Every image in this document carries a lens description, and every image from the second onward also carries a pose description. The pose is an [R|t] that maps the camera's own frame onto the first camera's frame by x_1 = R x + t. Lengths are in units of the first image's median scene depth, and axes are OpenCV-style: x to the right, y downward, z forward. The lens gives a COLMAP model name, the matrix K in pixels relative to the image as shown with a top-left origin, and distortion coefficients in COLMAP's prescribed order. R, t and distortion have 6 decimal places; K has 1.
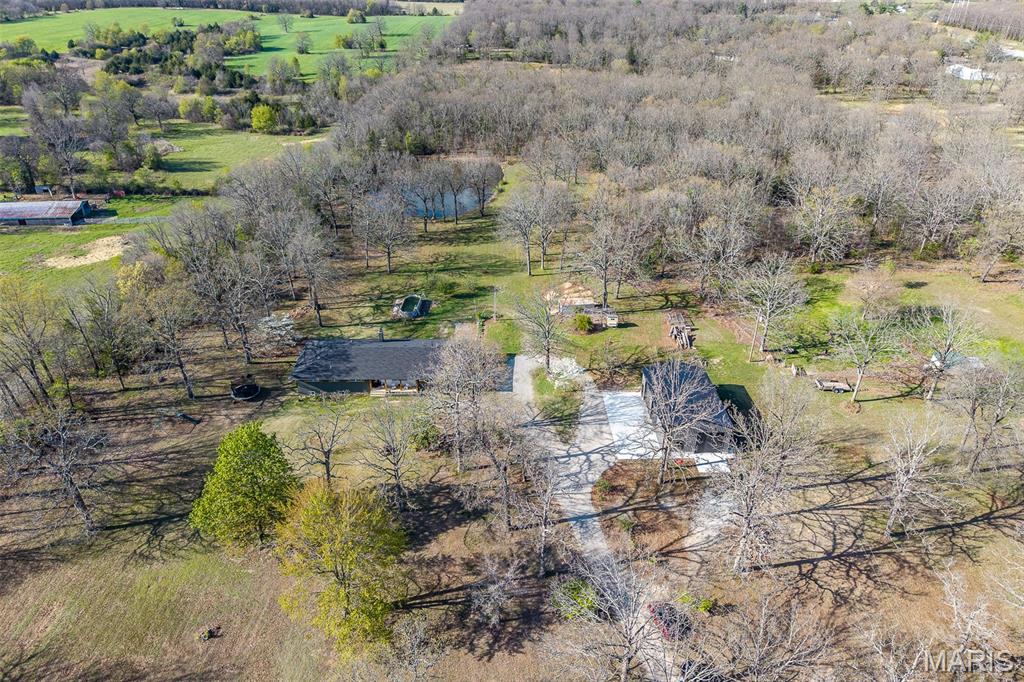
lens RADIAL K [[683.3, 0, 518.2], [0, 683.3, 343.3], [0, 0, 1]] dist [0.012377, -0.011915]
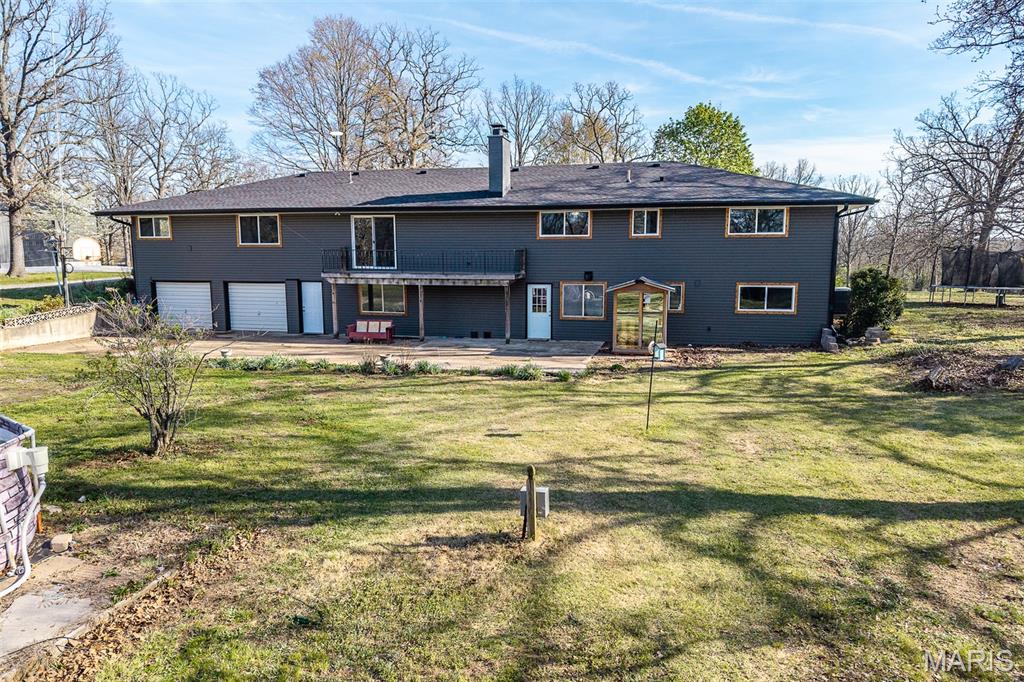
lens RADIAL K [[683.3, 0, 518.2], [0, 683.3, 343.3], [0, 0, 1]] dist [0.012377, -0.011915]
pose [[-0.970966, -0.047943, 0.234366, -0.096531], [0.105893, 0.792356, 0.600798, -0.035947], [-0.214505, 0.608172, -0.764273, 0.446060]]
